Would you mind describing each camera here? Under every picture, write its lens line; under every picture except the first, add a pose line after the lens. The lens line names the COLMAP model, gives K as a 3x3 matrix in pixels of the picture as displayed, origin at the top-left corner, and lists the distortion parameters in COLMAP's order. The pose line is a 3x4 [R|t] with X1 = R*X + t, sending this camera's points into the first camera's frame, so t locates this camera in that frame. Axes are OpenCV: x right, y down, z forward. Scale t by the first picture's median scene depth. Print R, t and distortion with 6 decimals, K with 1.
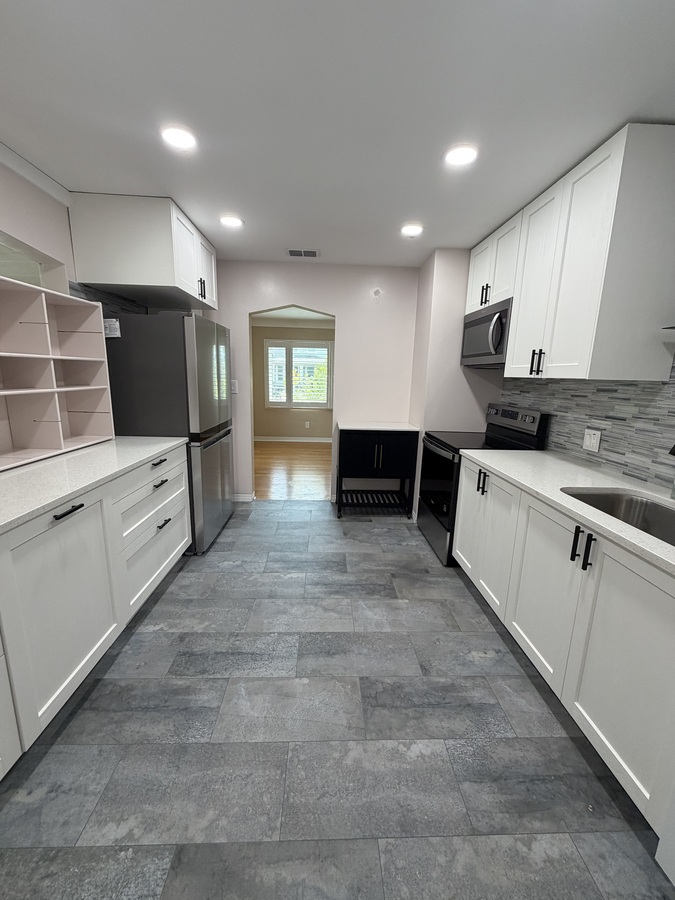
lens RADIAL K [[361.3, 0, 335.0], [0, 361.3, 448.6], [0, 0, 1]] dist [0.000002, 0.000033]
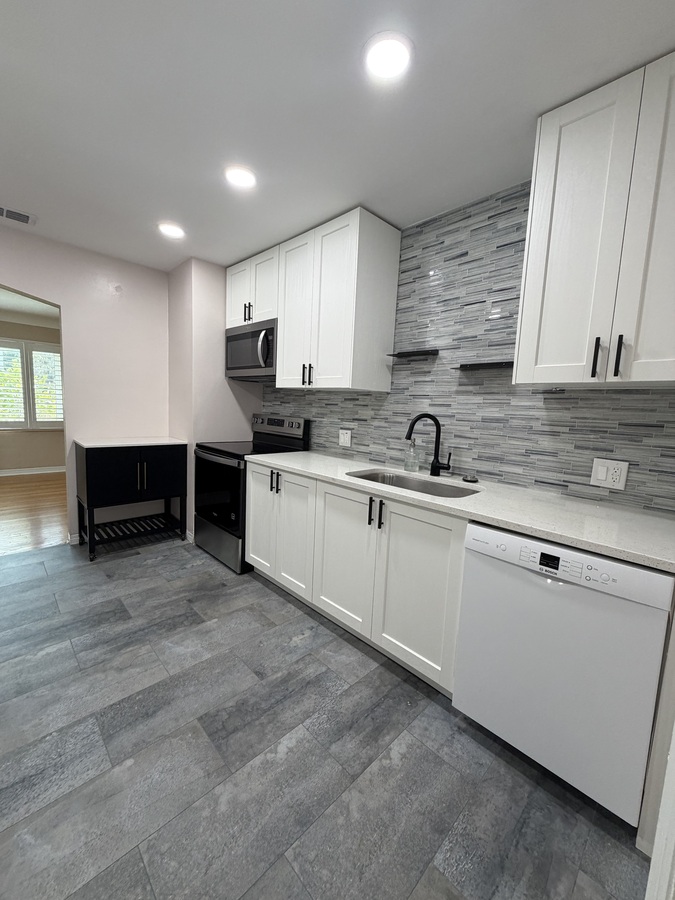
lens RADIAL K [[361.3, 0, 340.4], [0, 361.3, 448.3], [0, 0, 1]] dist [0.000002, 0.000033]
pose [[0.736561, -0.070738, 0.672662, -0.182723], [0.107331, 0.994139, -0.012982, 0.030166], [-0.667801, 0.081759, 0.739836, 0.063832]]
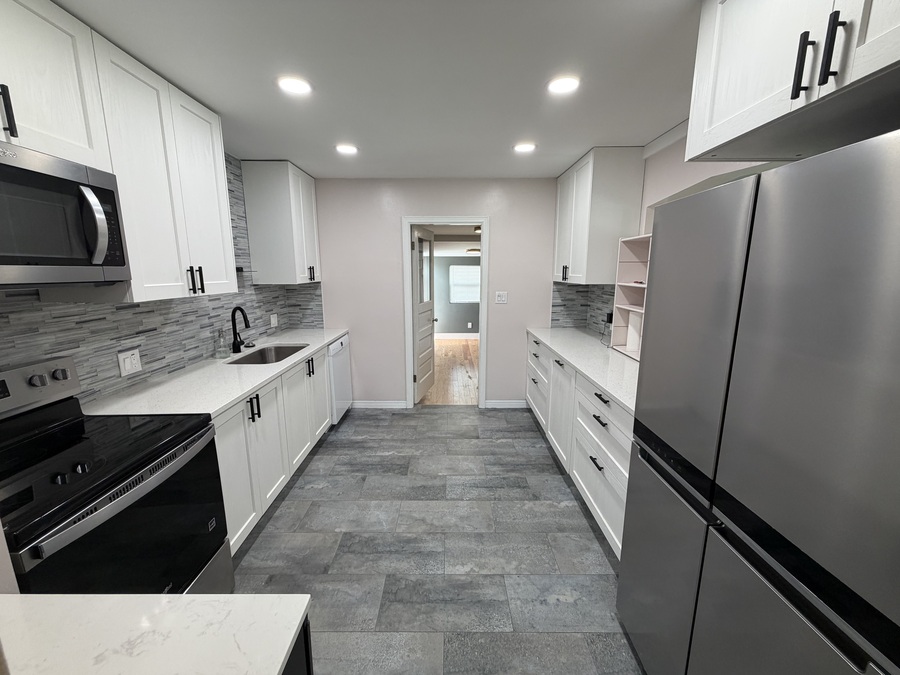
lens RADIAL K [[361.3, 0, 449.8], [0, 361.3, 337.6], [0, 0, 1]] dist [0.000002, 0.000033]
pose [[-0.999271, -0.032330, 0.020310, -0.116044], [-0.022328, 0.926347, 0.376008, -0.469379], [-0.030970, 0.375280, -0.926394, 1.911725]]
